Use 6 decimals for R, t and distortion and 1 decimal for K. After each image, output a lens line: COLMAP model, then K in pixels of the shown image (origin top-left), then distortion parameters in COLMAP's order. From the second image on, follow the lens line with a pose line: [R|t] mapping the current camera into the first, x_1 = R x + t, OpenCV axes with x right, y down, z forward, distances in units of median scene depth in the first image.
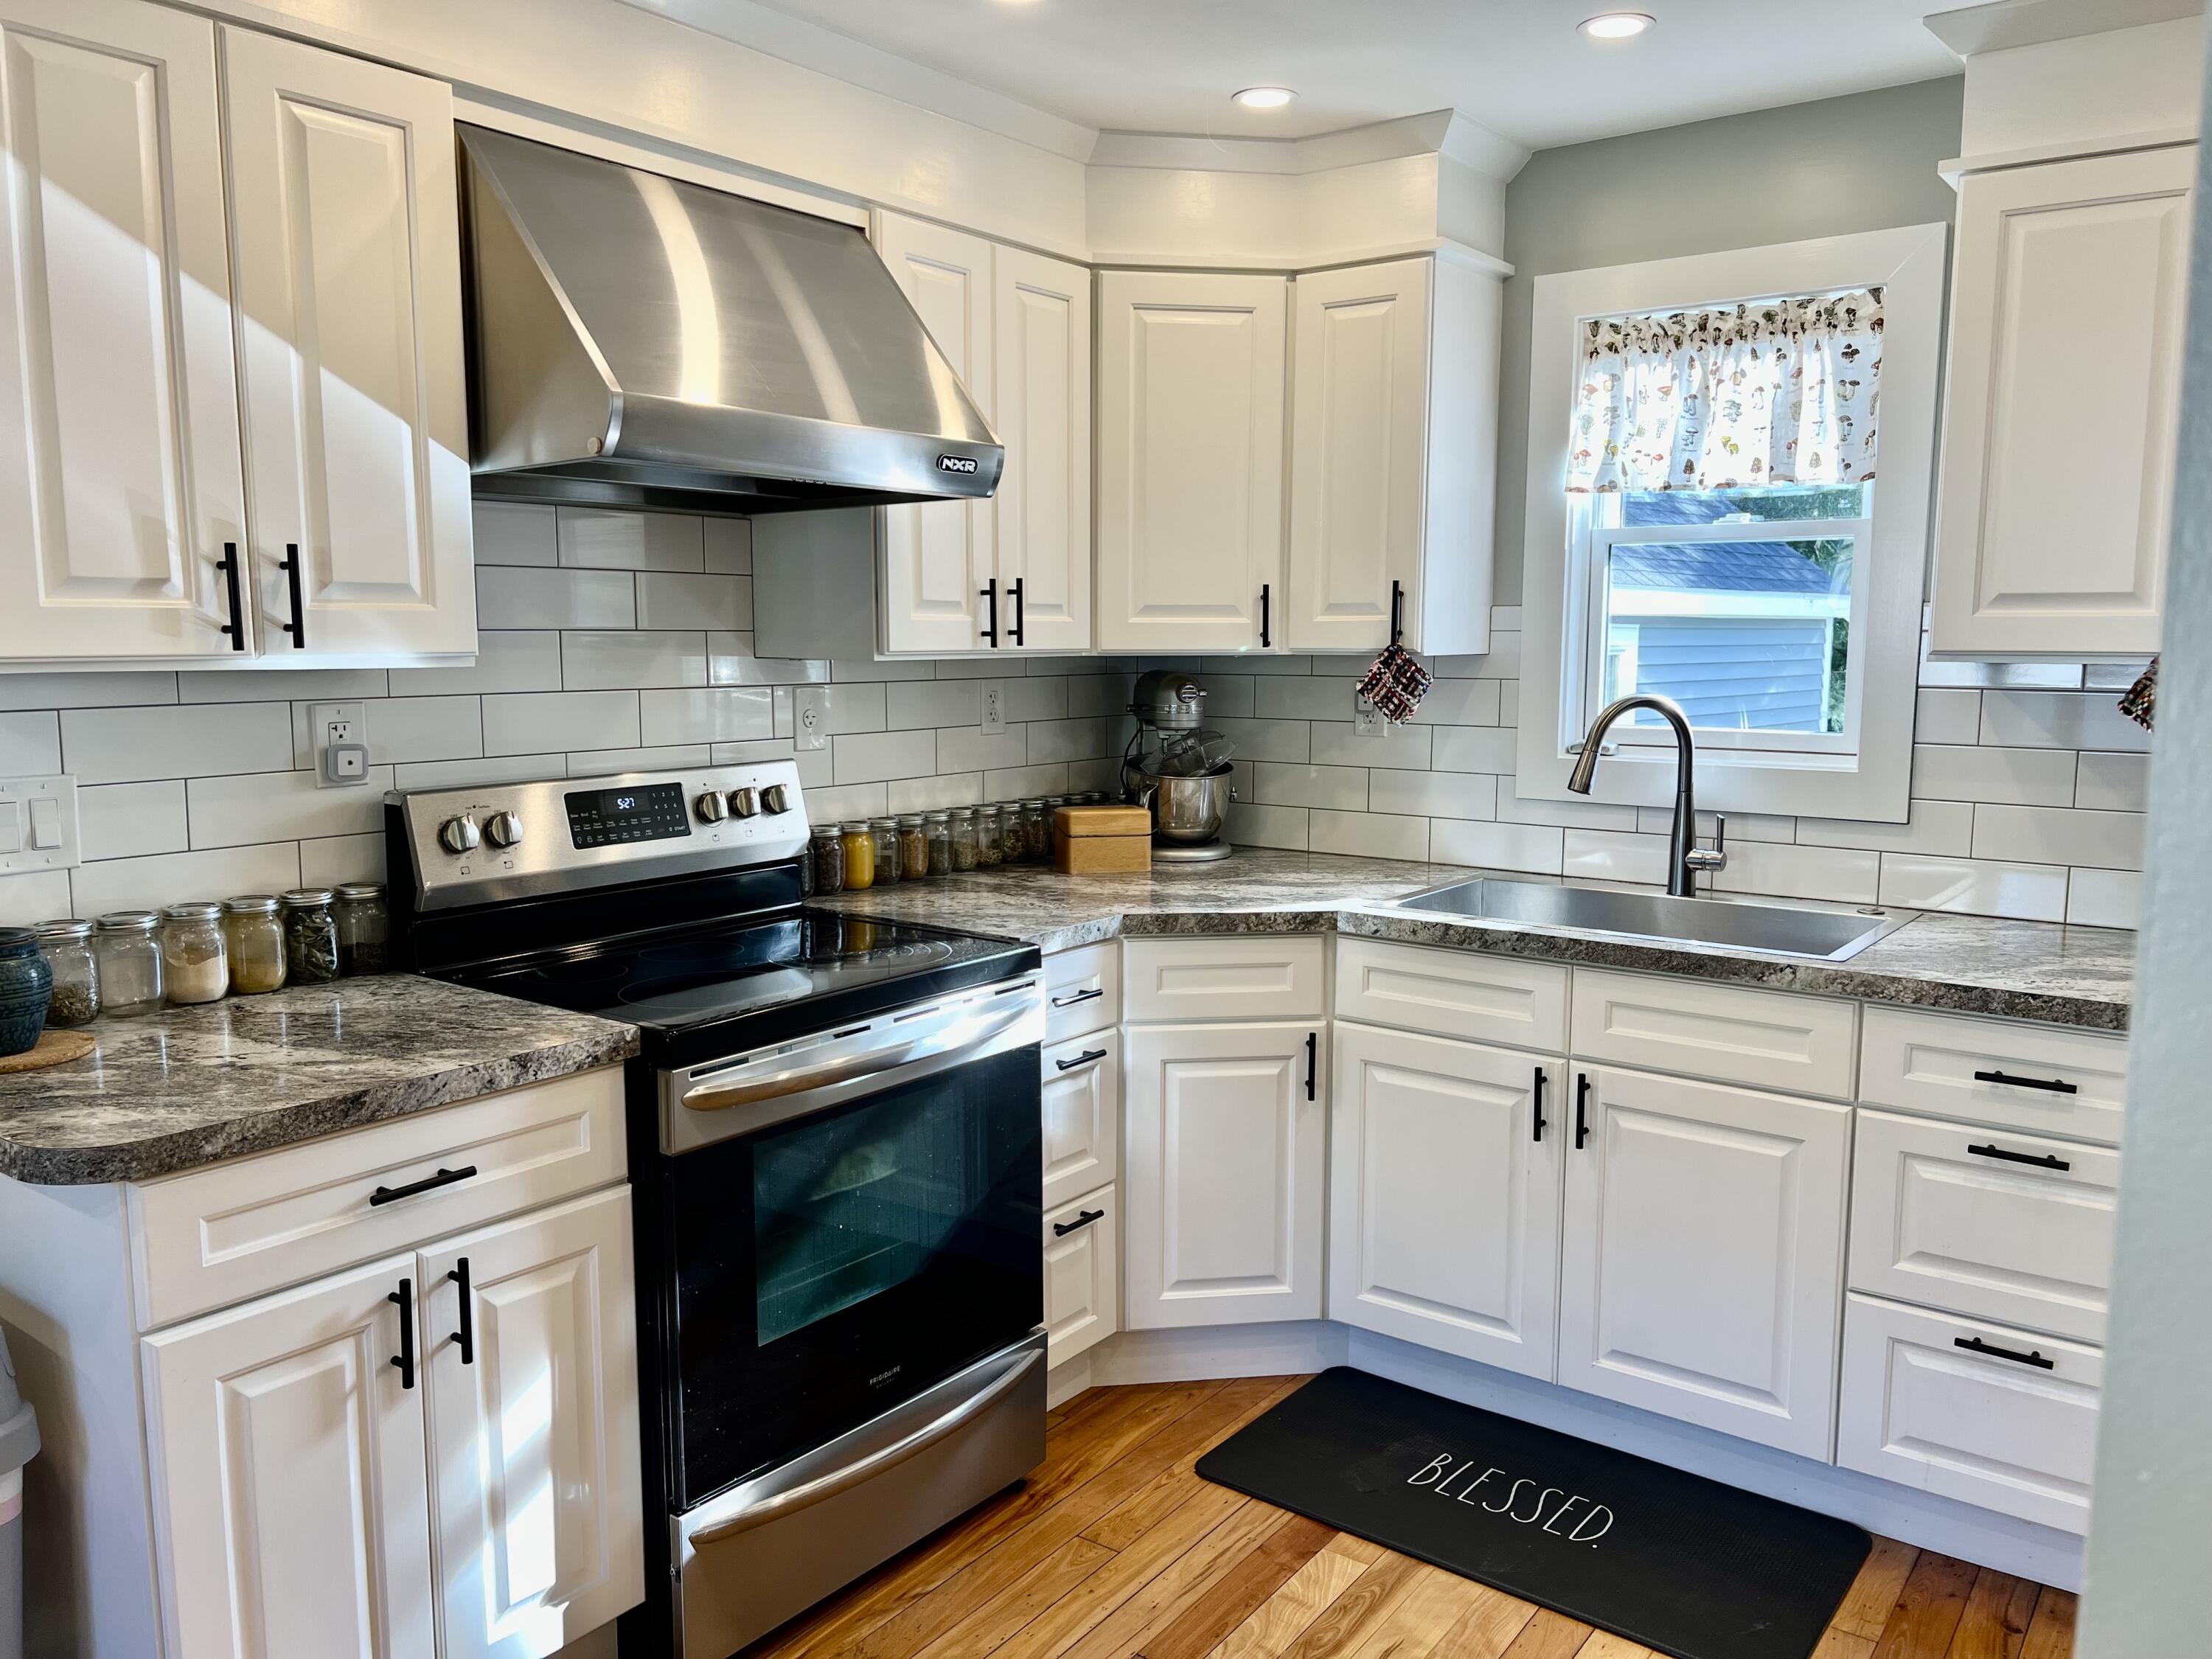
lens RADIAL K [[1658.2, 0, 1107.2], [0, 1658.2, 839.8], [0, 0, 1]] dist [0.048357, -0.060369]
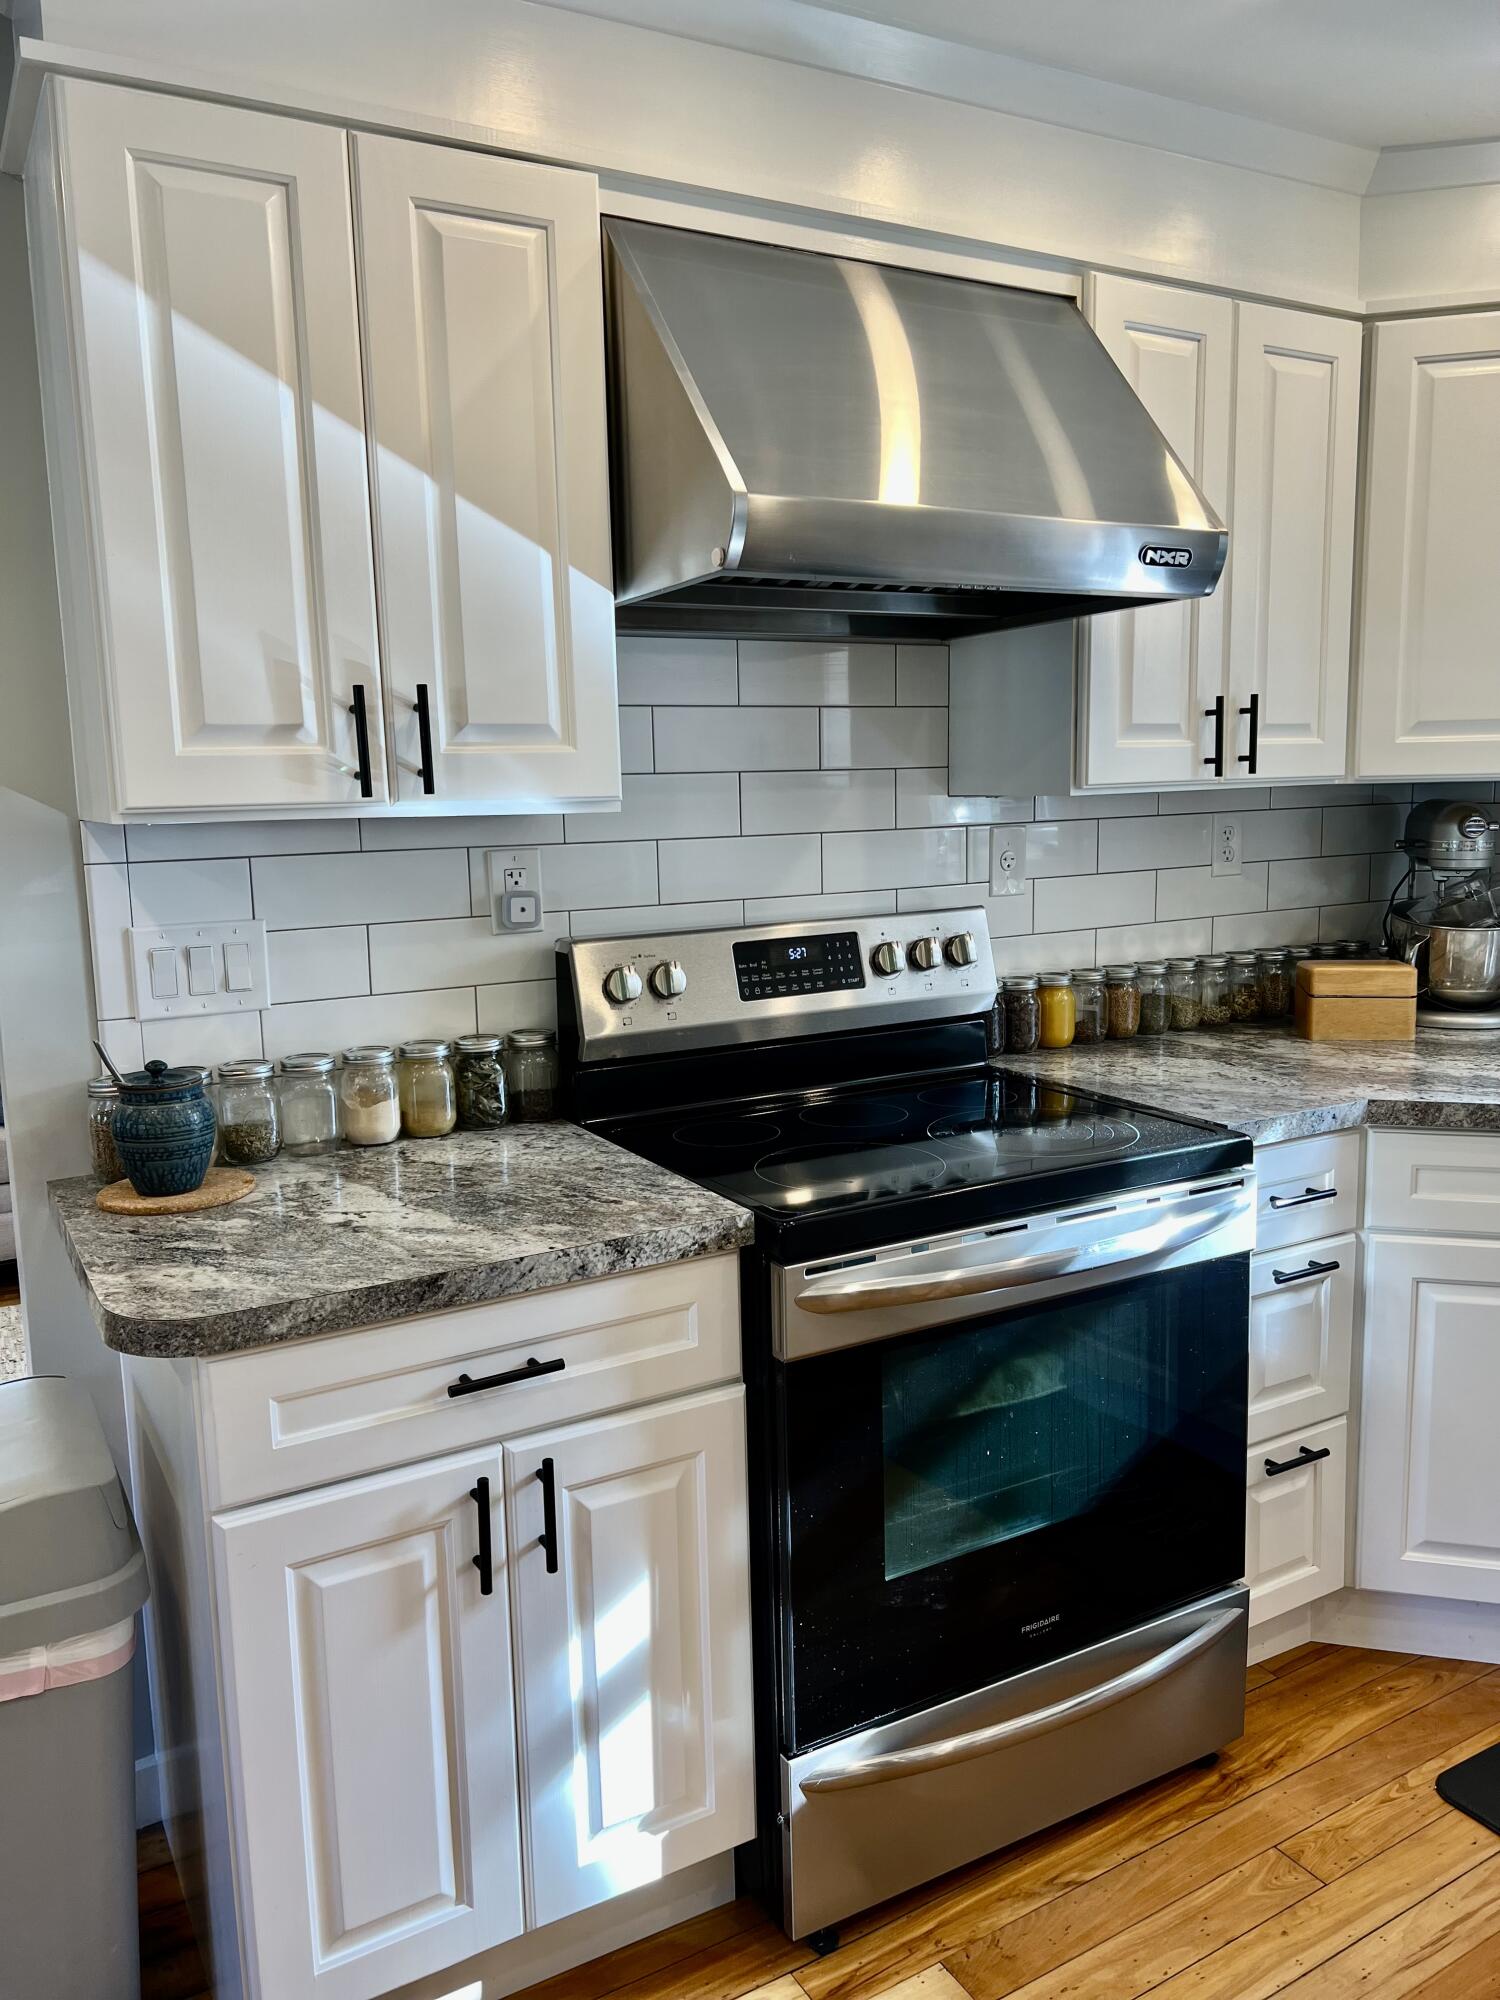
lens RADIAL K [[1499.3, 0, 754.4], [0, 1499.3, 1004.5], [0, 0, 1]] dist [0.048357, -0.060369]
pose [[0.919162, 0.036567, -0.392179, 0.022571], [-0.025478, 0.999116, 0.033445, -0.019643], [0.393056, -0.020750, 0.919281, 0.199150]]
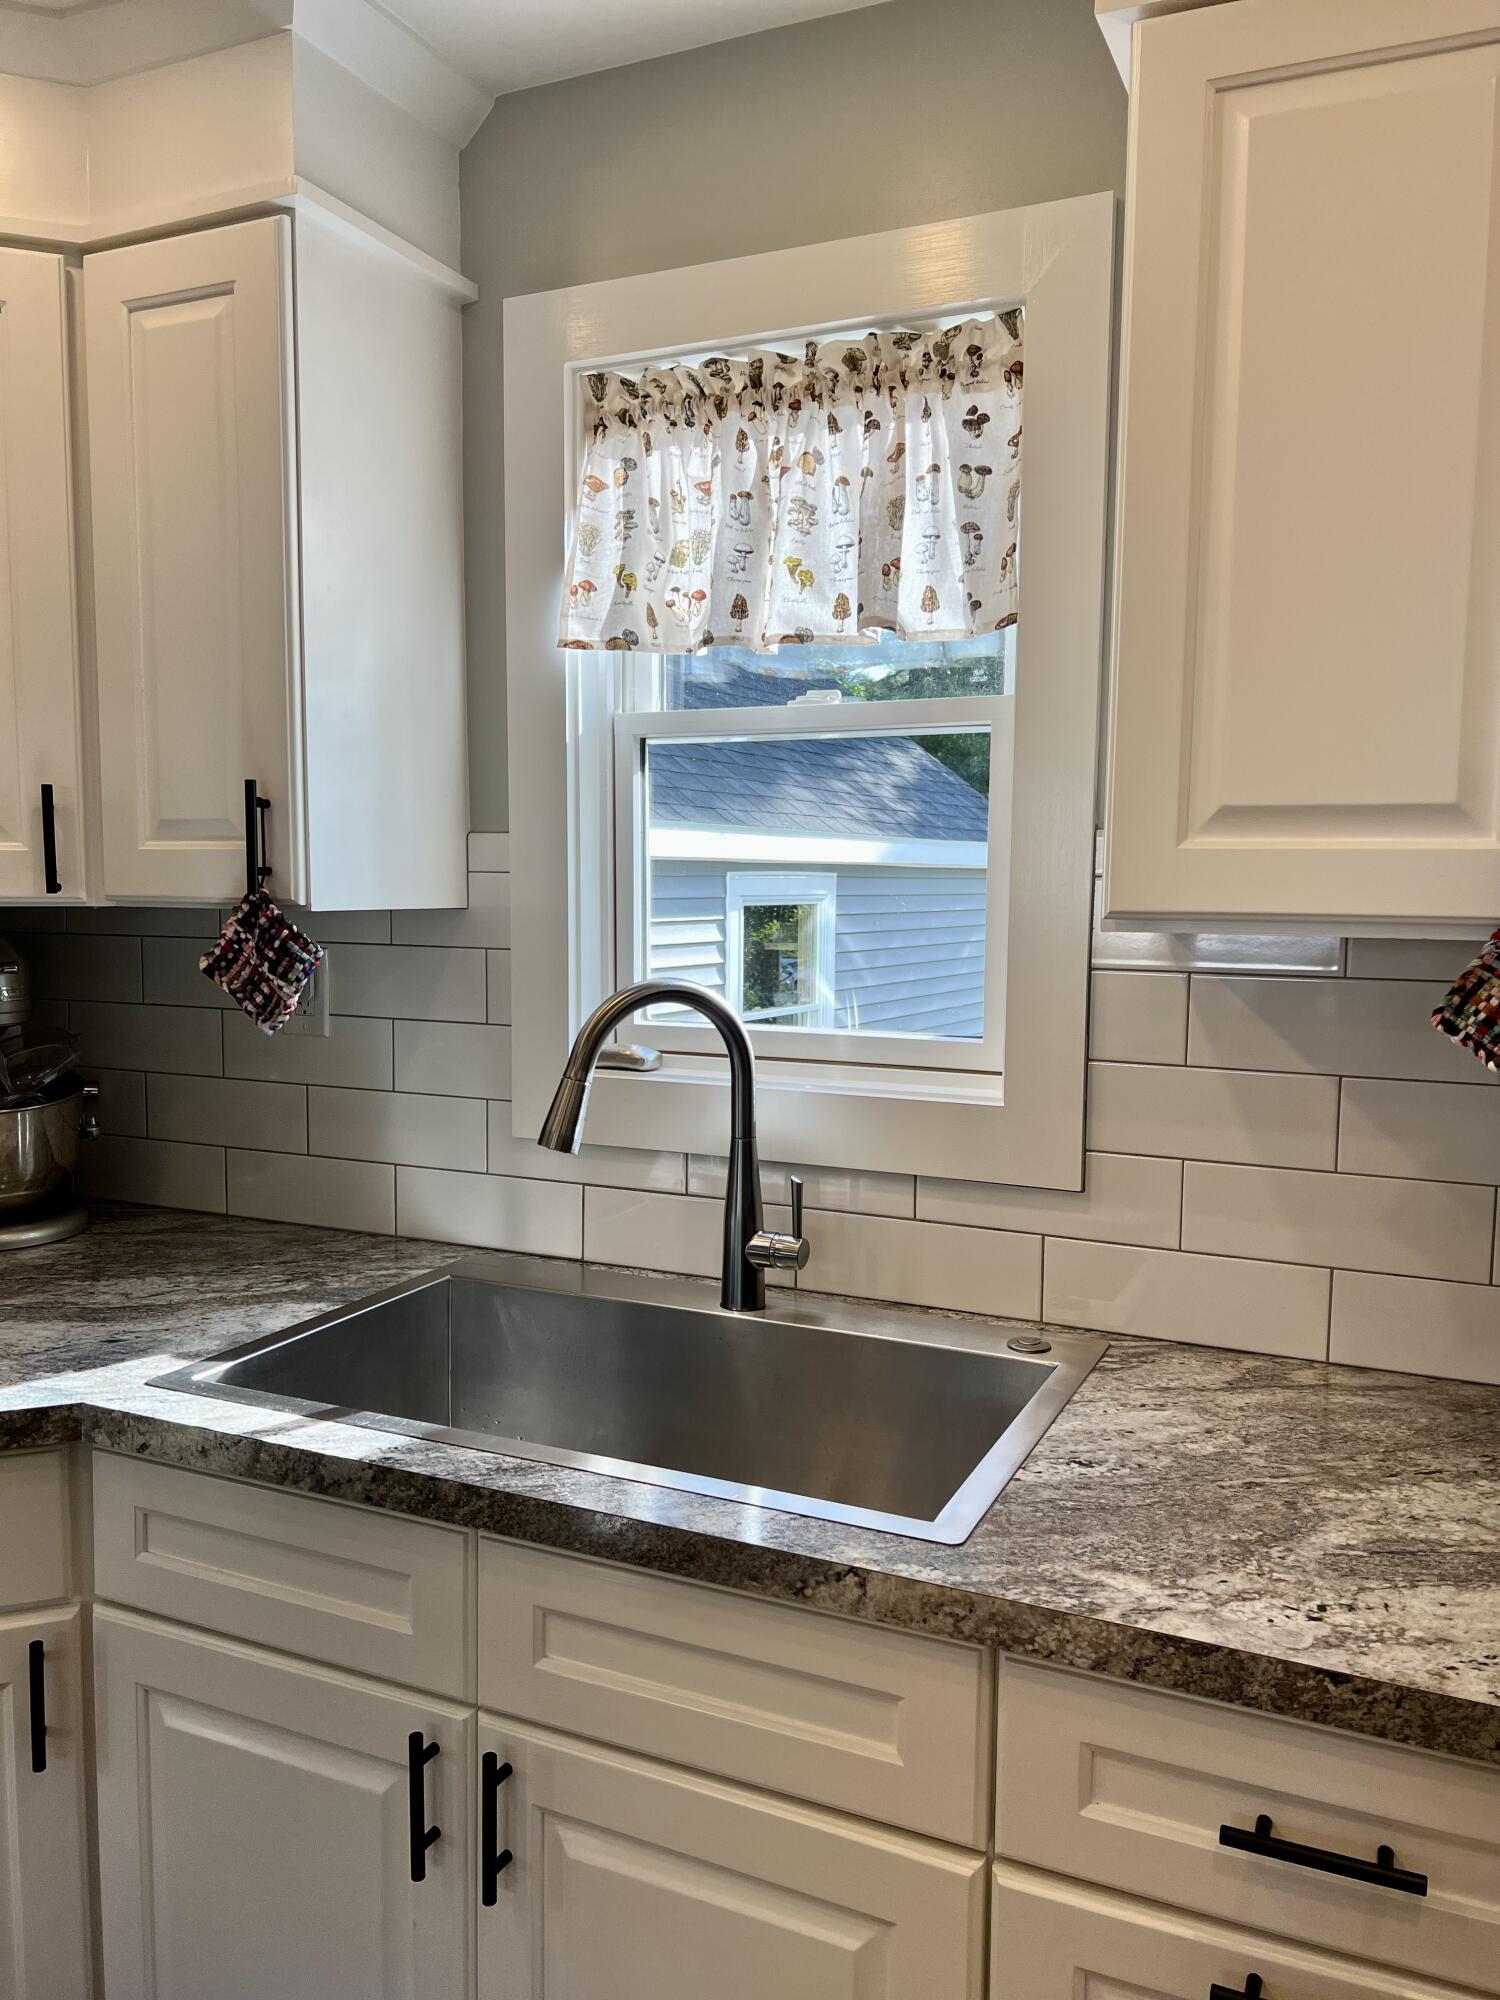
lens RADIAL K [[1499.3, 0, 754.4], [0, 1499.3, 1022.9], [0, 0, 1]] dist [0.048357, -0.060369]
pose [[0.975801, -0.013417, 0.218247, 0.258775], [0.019710, 0.999450, -0.026684, -0.062595], [-0.217769, 0.030340, 0.975529, 0.520182]]
